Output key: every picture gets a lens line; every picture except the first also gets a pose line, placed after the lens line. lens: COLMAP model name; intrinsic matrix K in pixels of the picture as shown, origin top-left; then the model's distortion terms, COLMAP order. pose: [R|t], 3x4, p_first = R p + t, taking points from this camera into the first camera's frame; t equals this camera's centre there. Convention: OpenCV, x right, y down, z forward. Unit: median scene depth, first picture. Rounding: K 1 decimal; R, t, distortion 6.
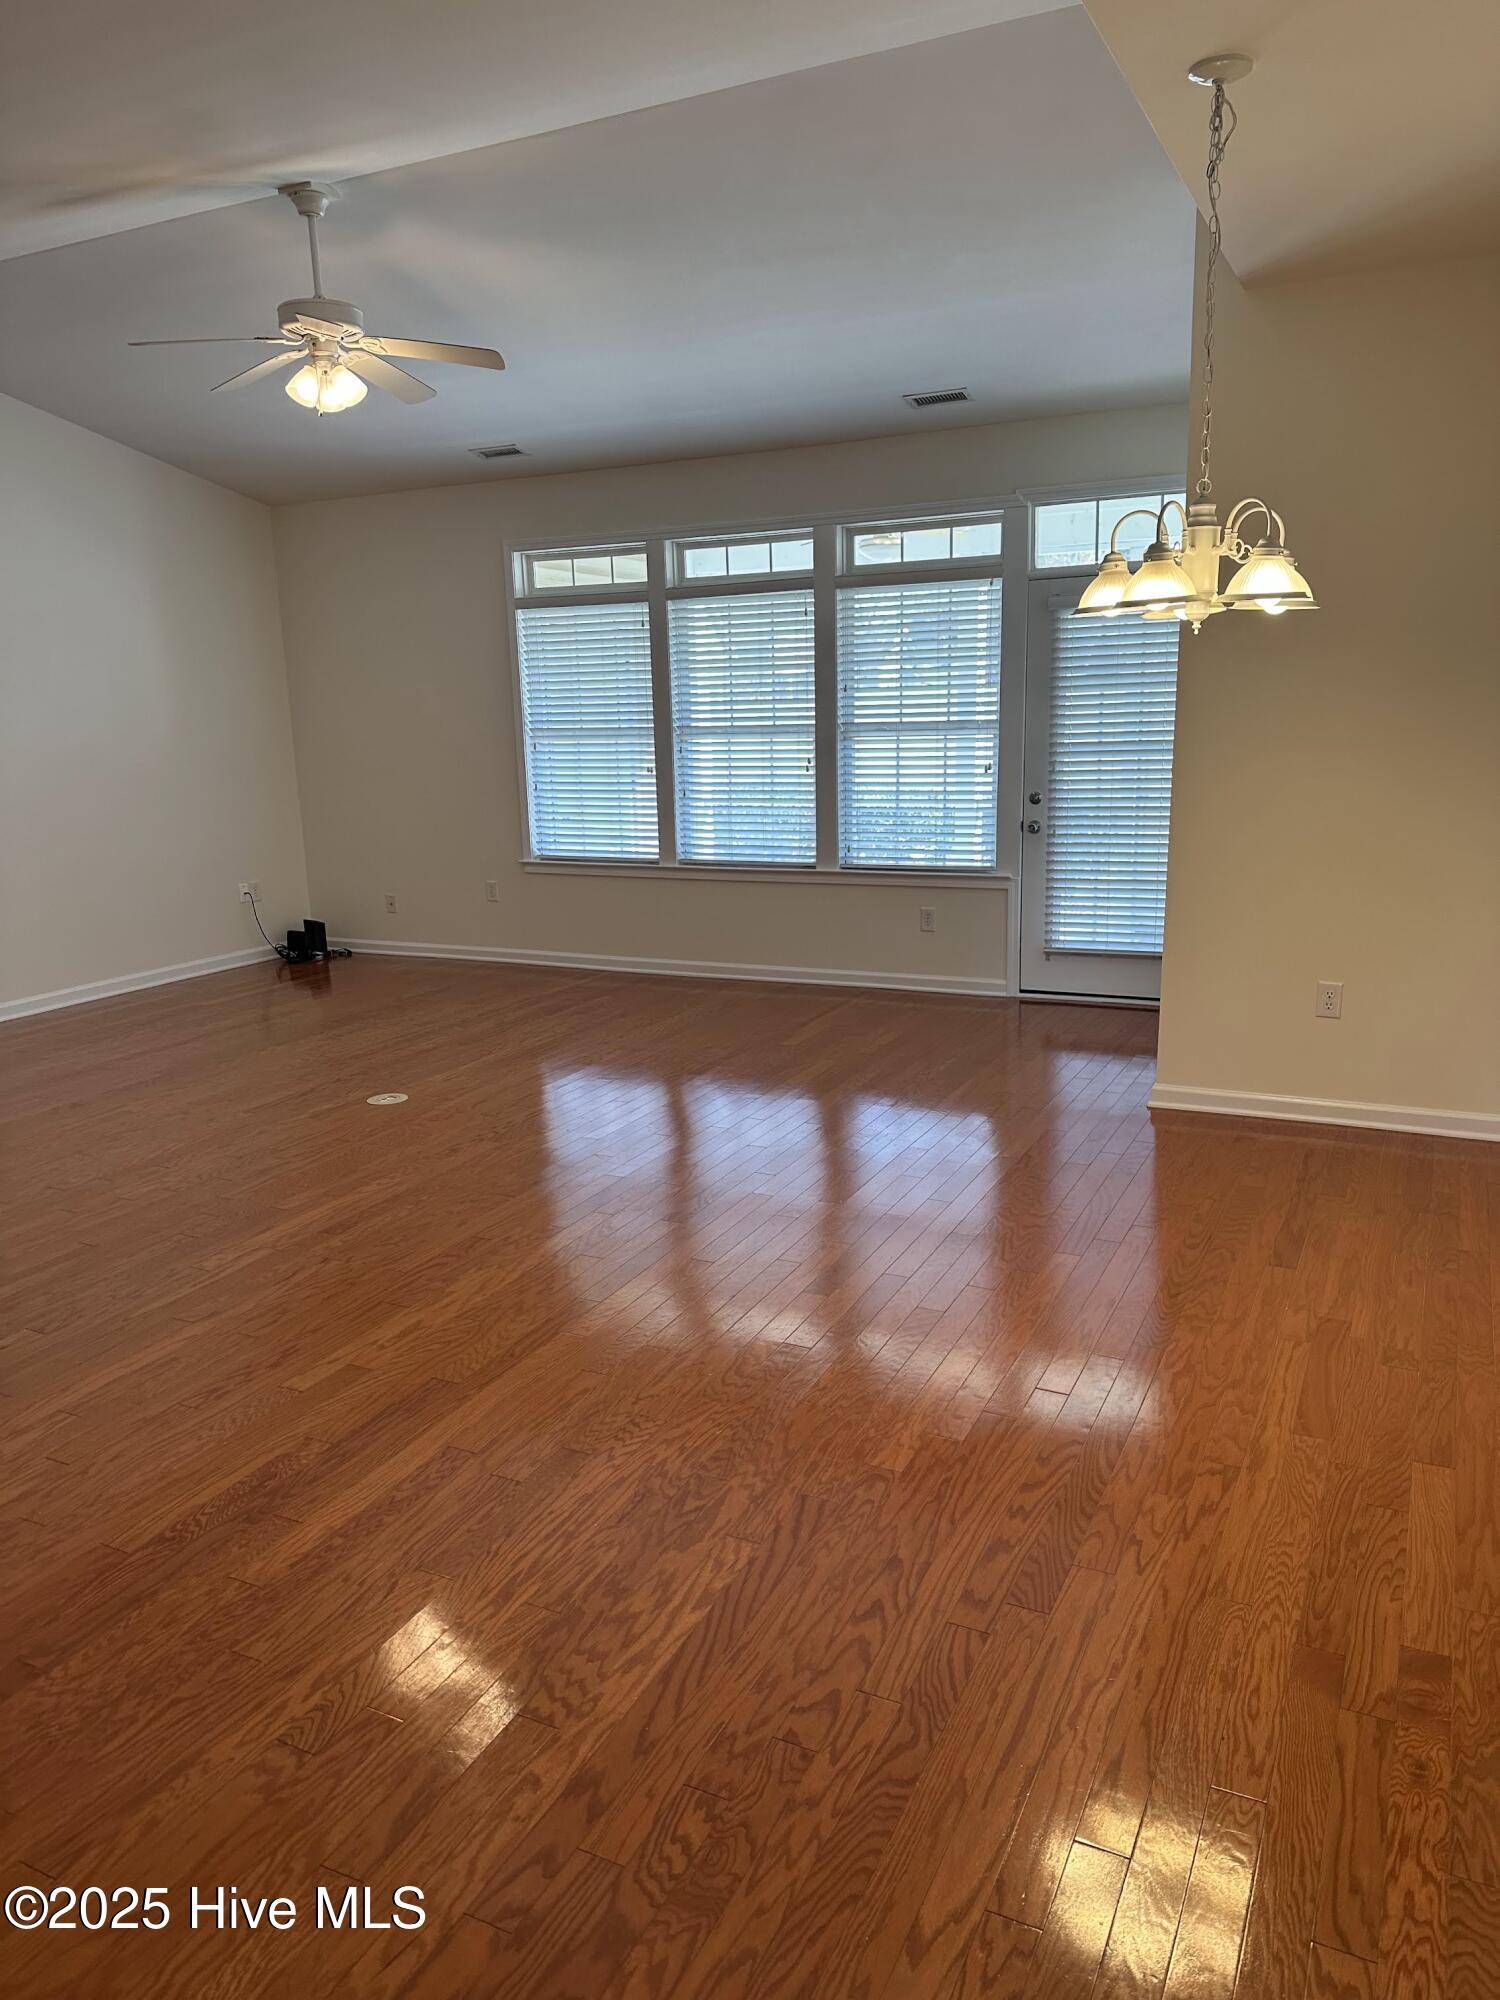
lens RADIAL K [[1401.4, 0, 750.0], [0, 1401.4, 1000.0], [0, 0, 1]] dist [-0.003120, -0.002432]
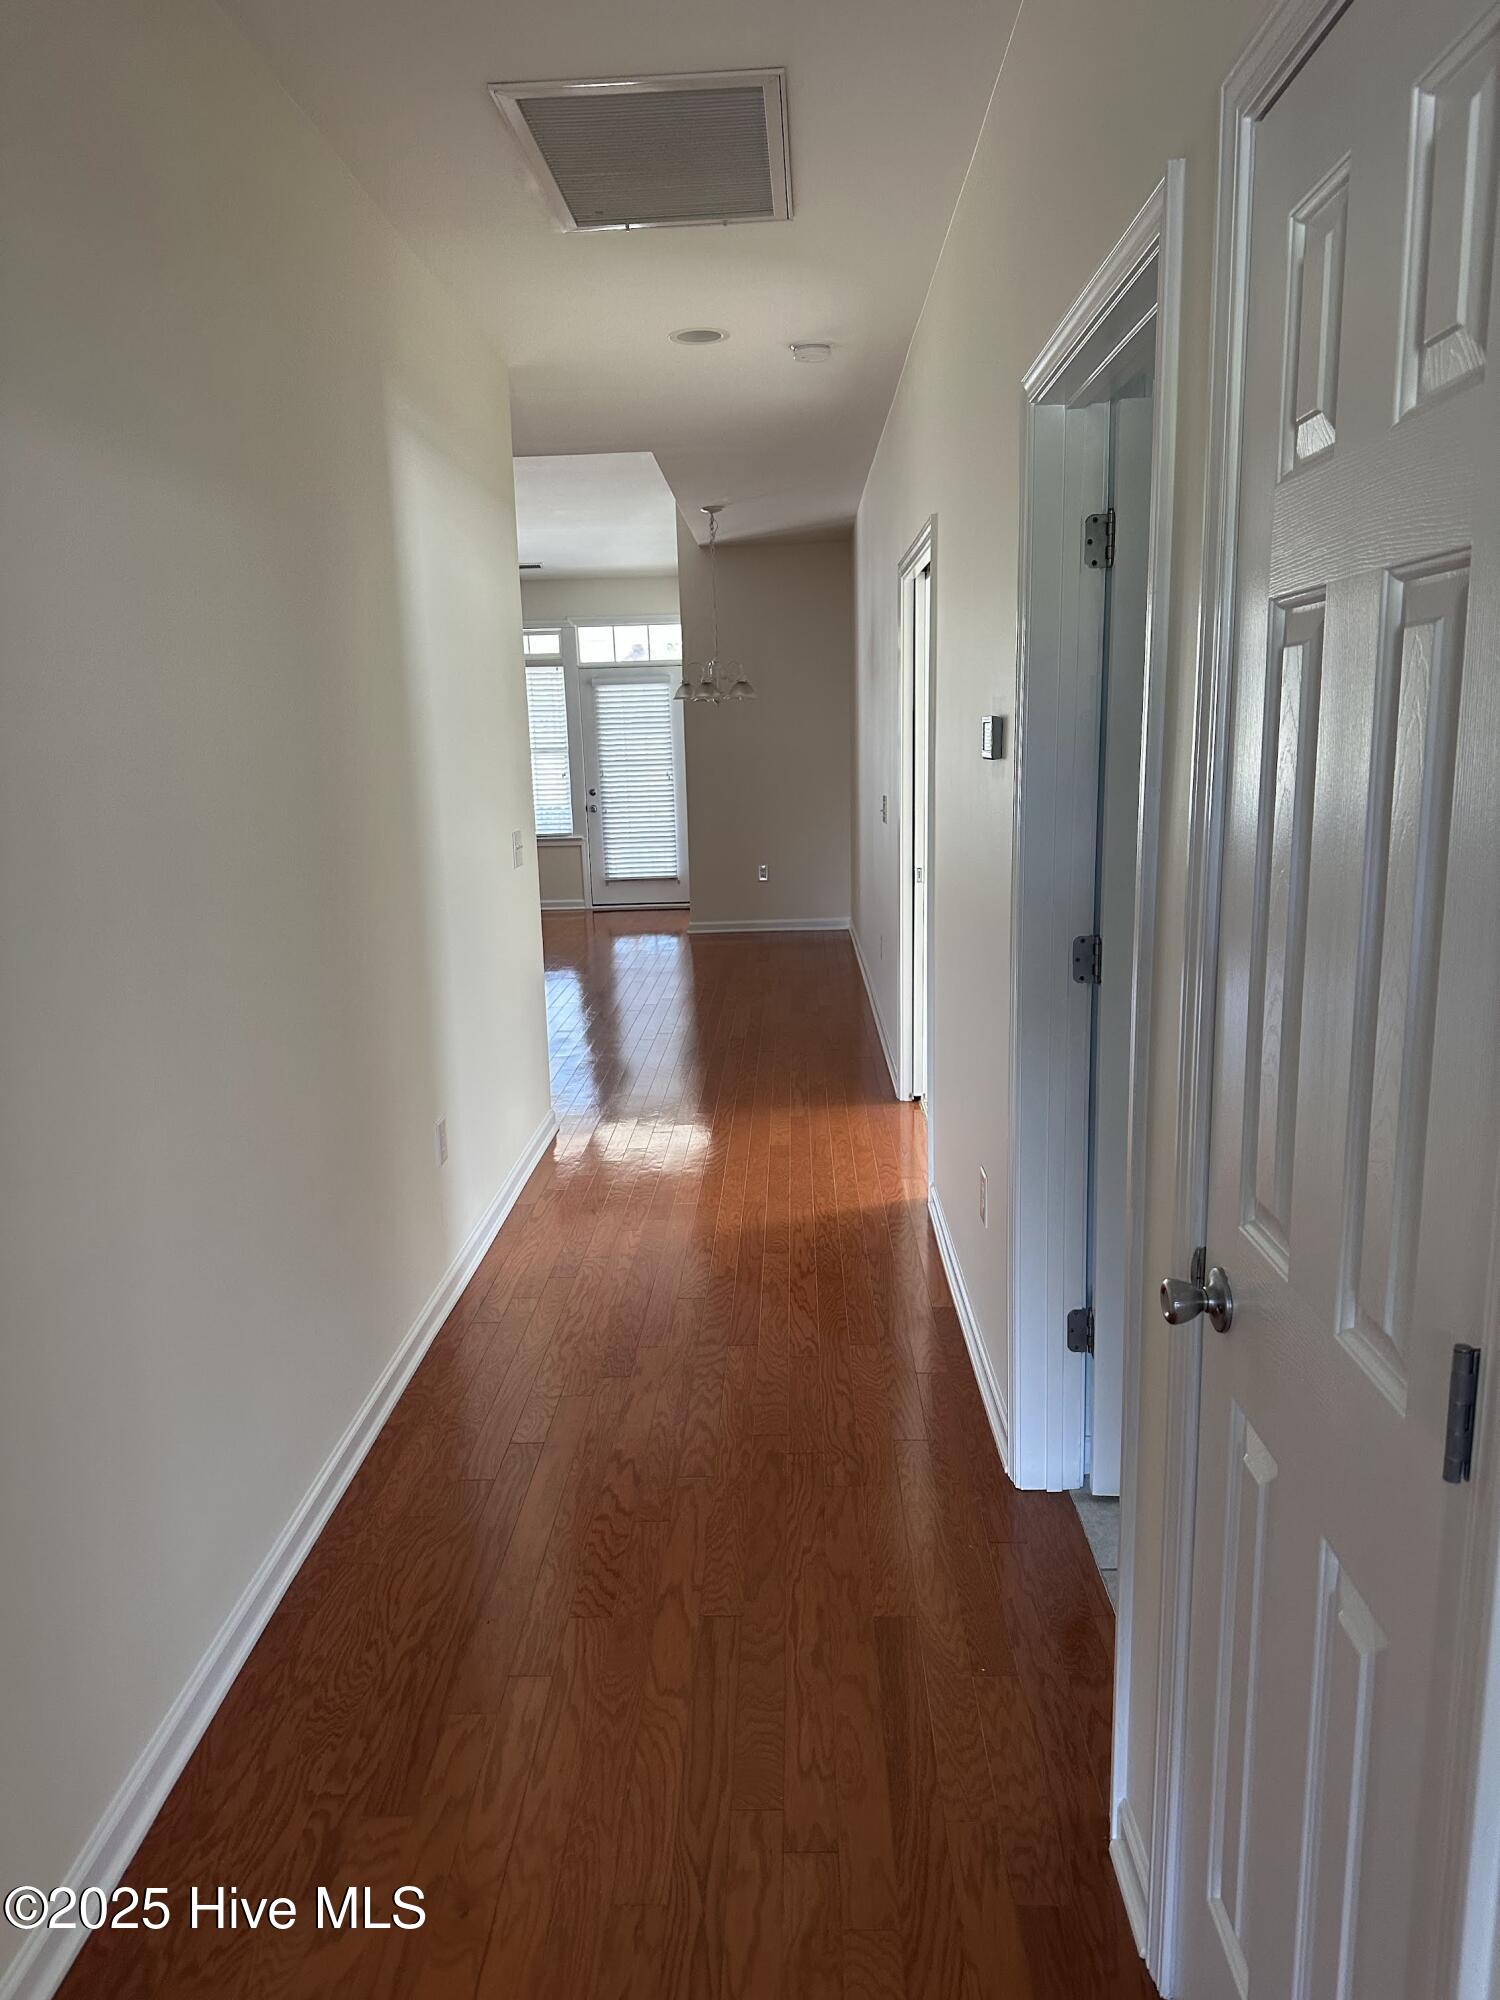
lens RADIAL K [[1401.4, 0, 750.0], [0, 1401.4, 1000.0], [0, 0, 1]] dist [-0.003120, -0.002432]
pose [[0.908317, -0.093846, 0.407618, -0.352694], [0.103943, 0.994580, -0.002640, 0.137553], [-0.405161, 0.044767, 0.913149, -0.656874]]
